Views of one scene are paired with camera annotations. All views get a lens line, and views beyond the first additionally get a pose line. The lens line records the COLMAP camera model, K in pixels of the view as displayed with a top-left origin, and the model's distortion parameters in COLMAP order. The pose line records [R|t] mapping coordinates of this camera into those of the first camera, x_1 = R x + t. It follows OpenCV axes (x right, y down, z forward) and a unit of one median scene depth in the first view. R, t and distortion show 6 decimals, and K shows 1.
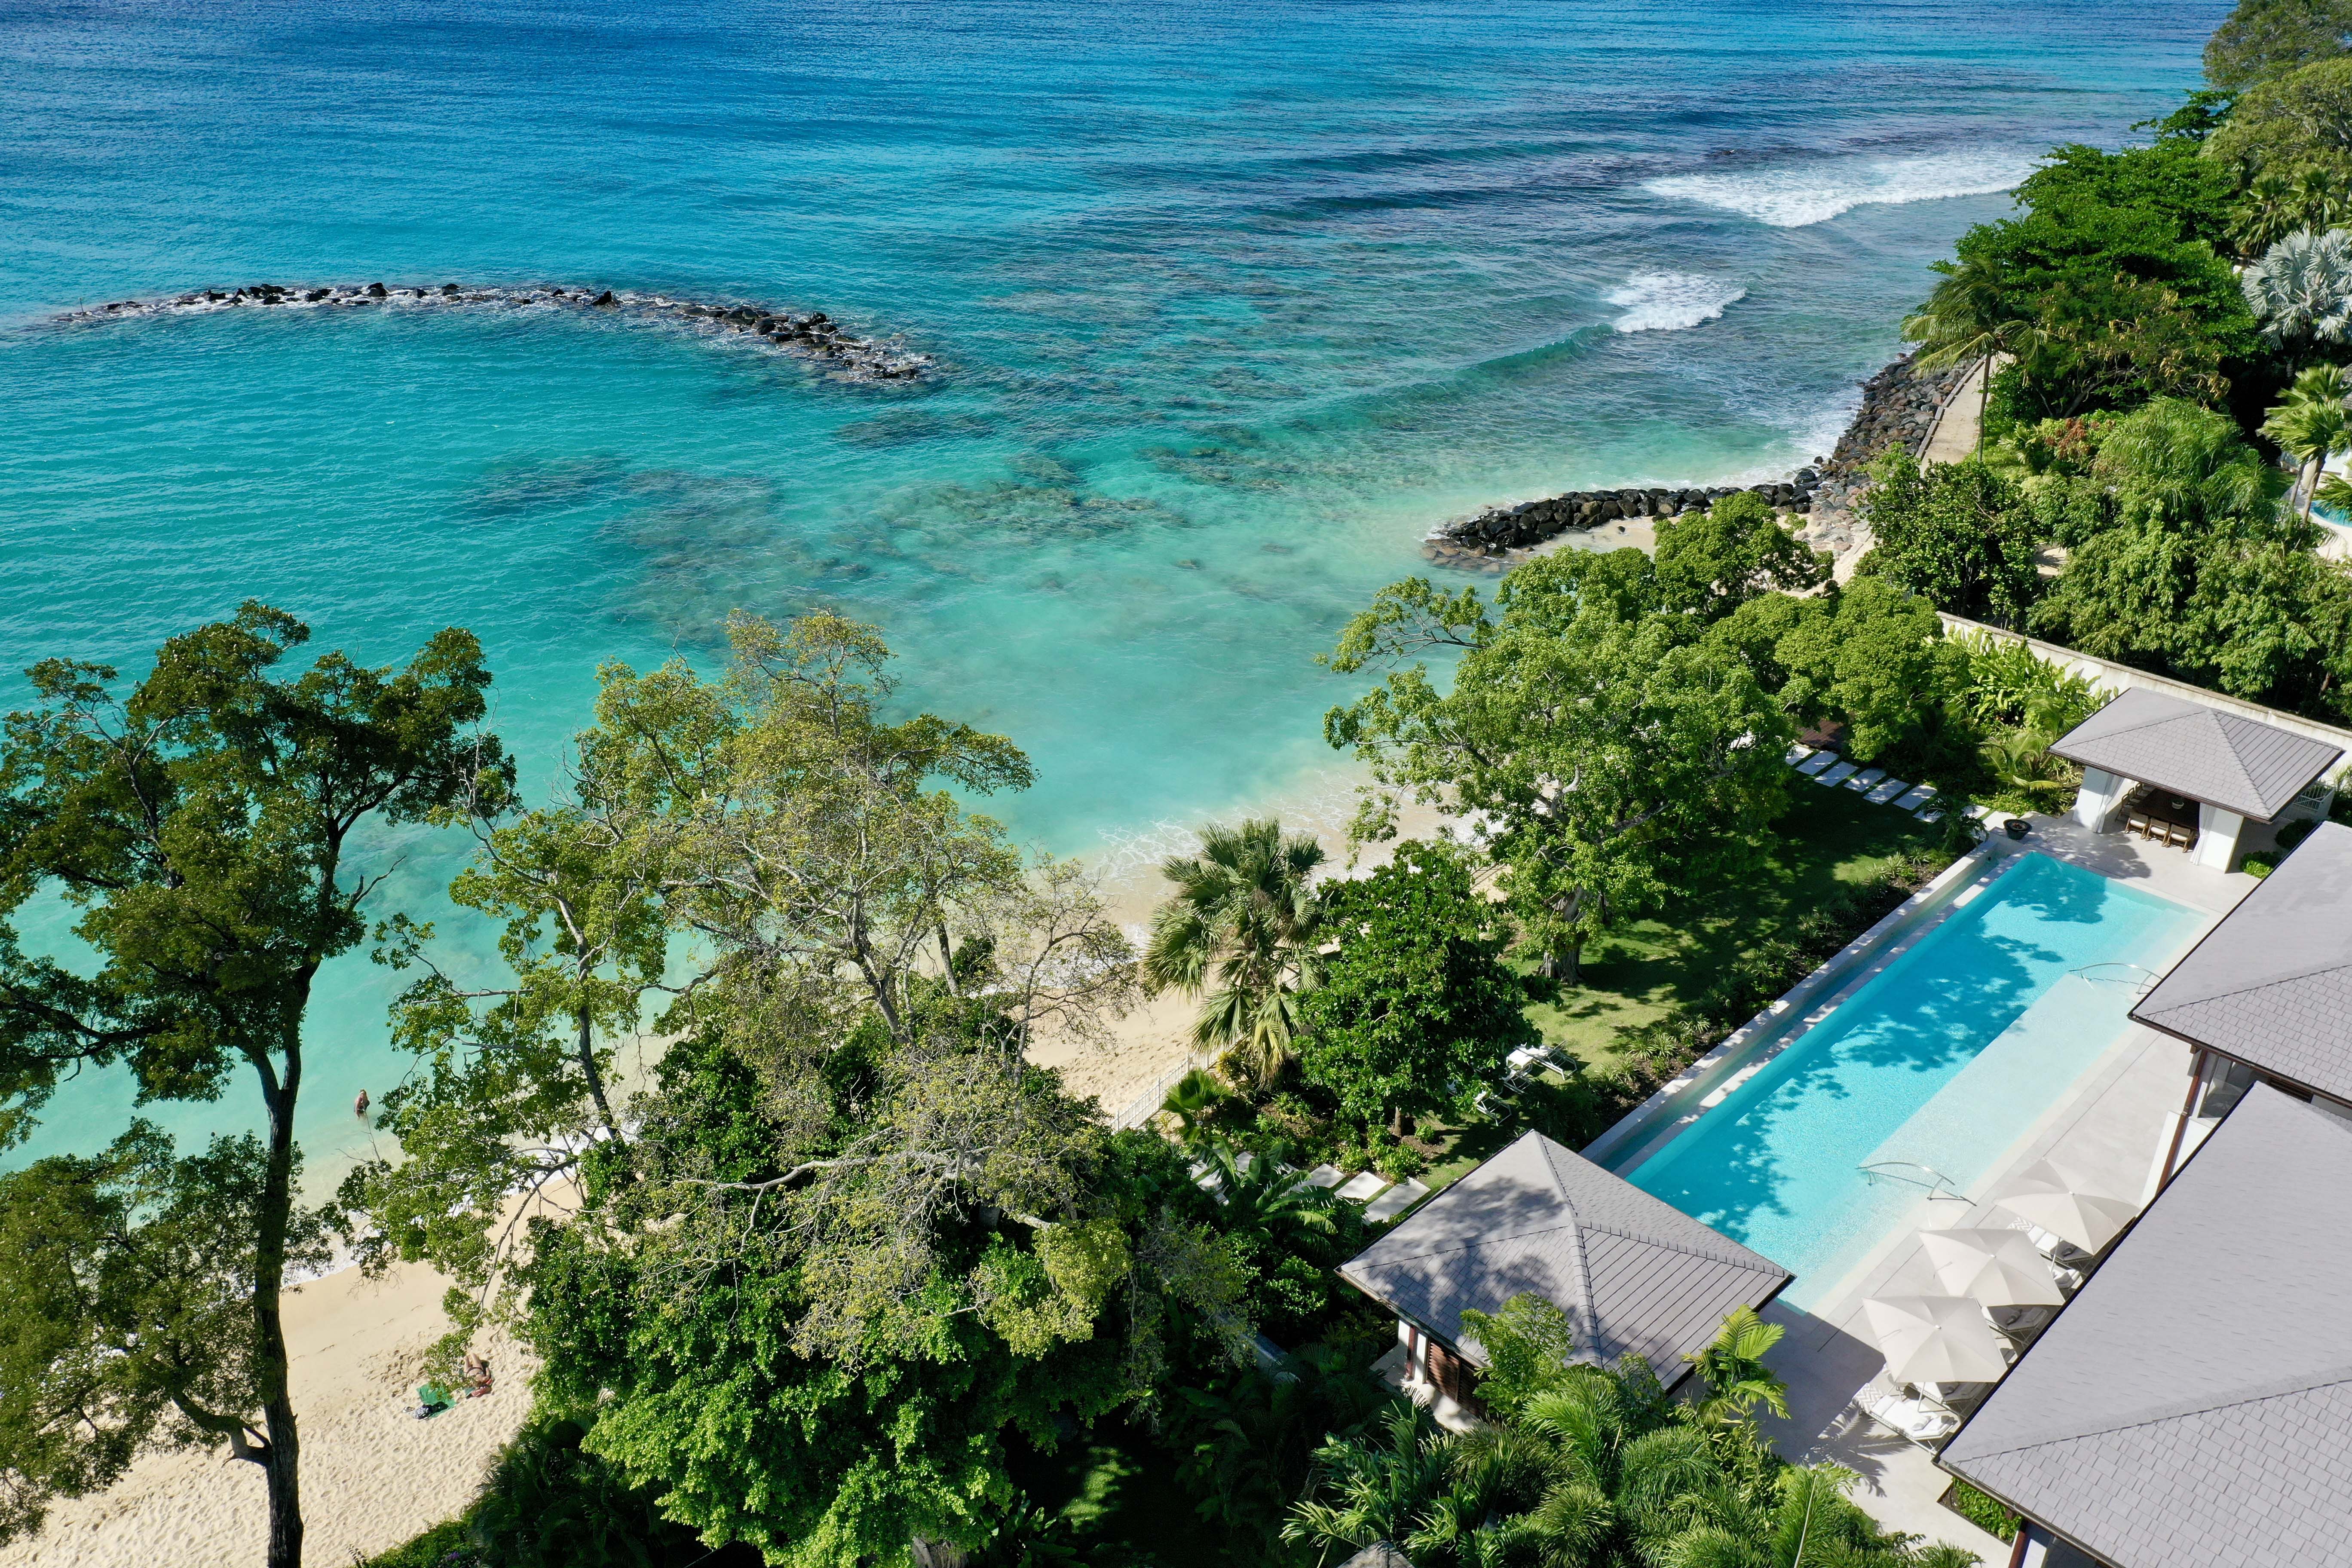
lens RADIAL K [[1824.7, 0, 1176.0], [0, 1824.7, 784.0], [0, 0, 1]] dist [0.019007, 0.001449]
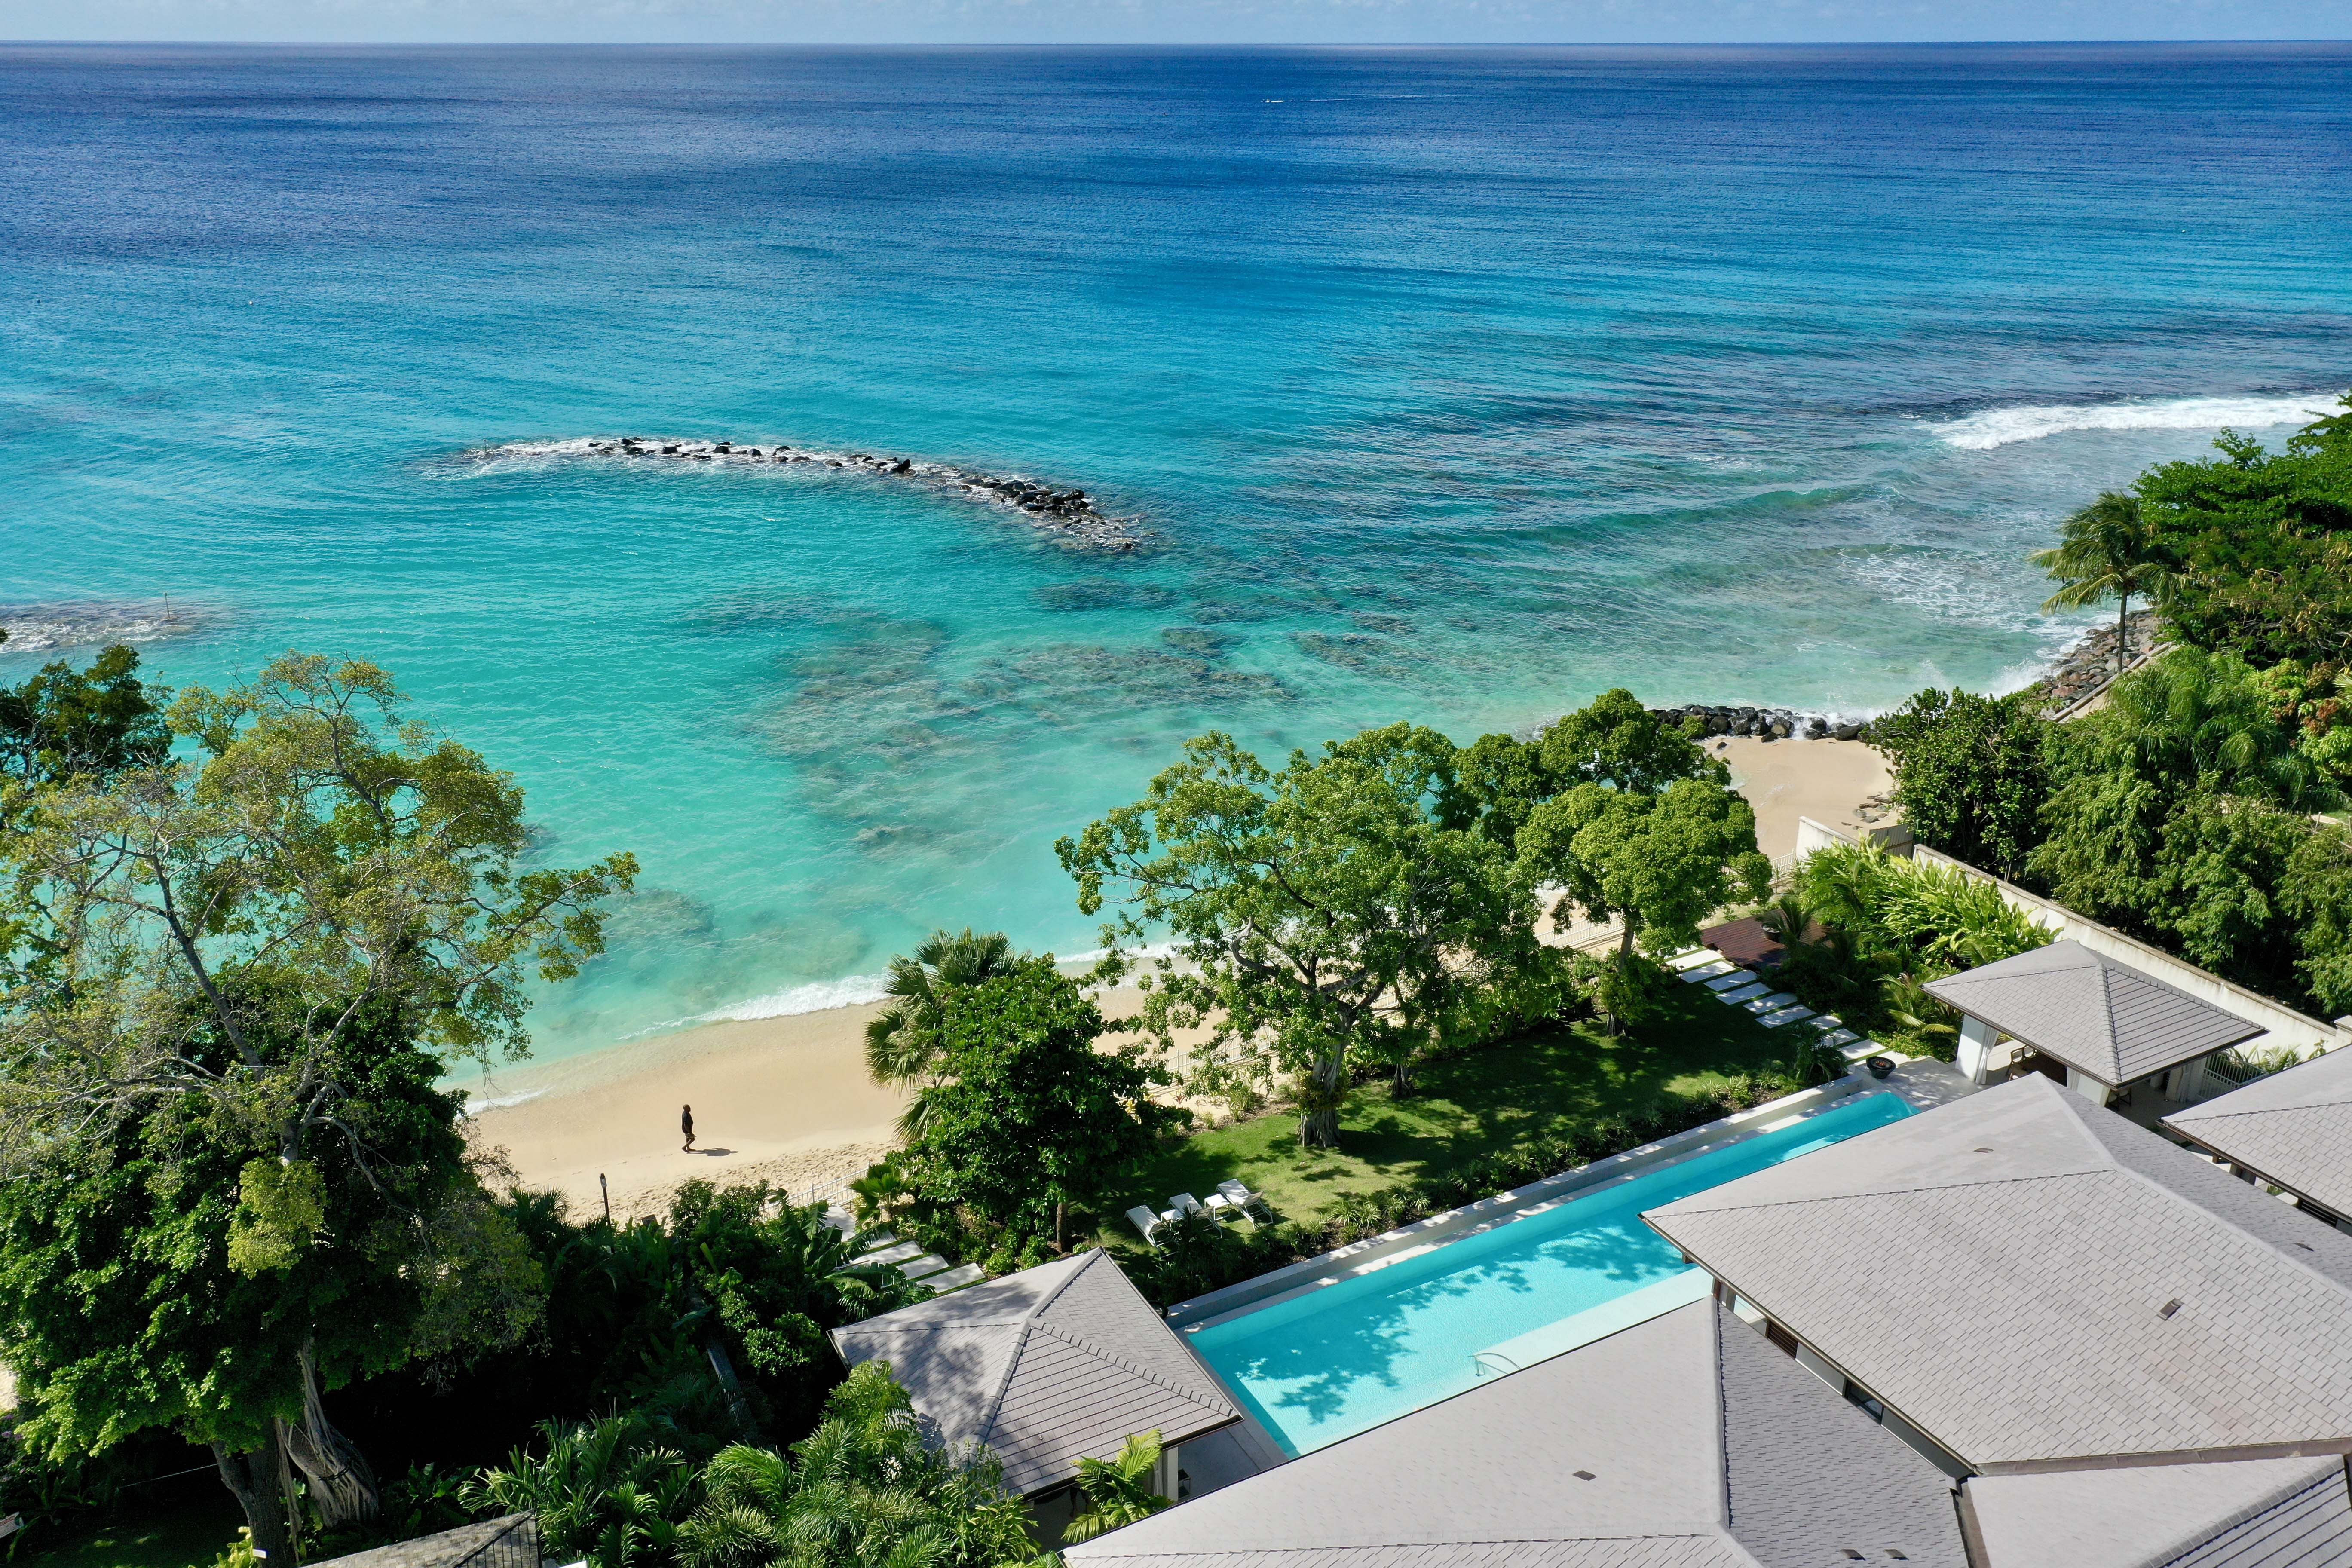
lens RADIAL K [[1824.7, 0, 1176.0], [0, 1824.7, 784.0], [0, 0, 1]] dist [0.019007, 0.001449]
pose [[0.963171, 0.102388, -0.248633, 0.308312], [-0.129176, 0.987167, -0.093893, 0.015227], [0.235828, 0.122552, 0.964036, -0.008851]]
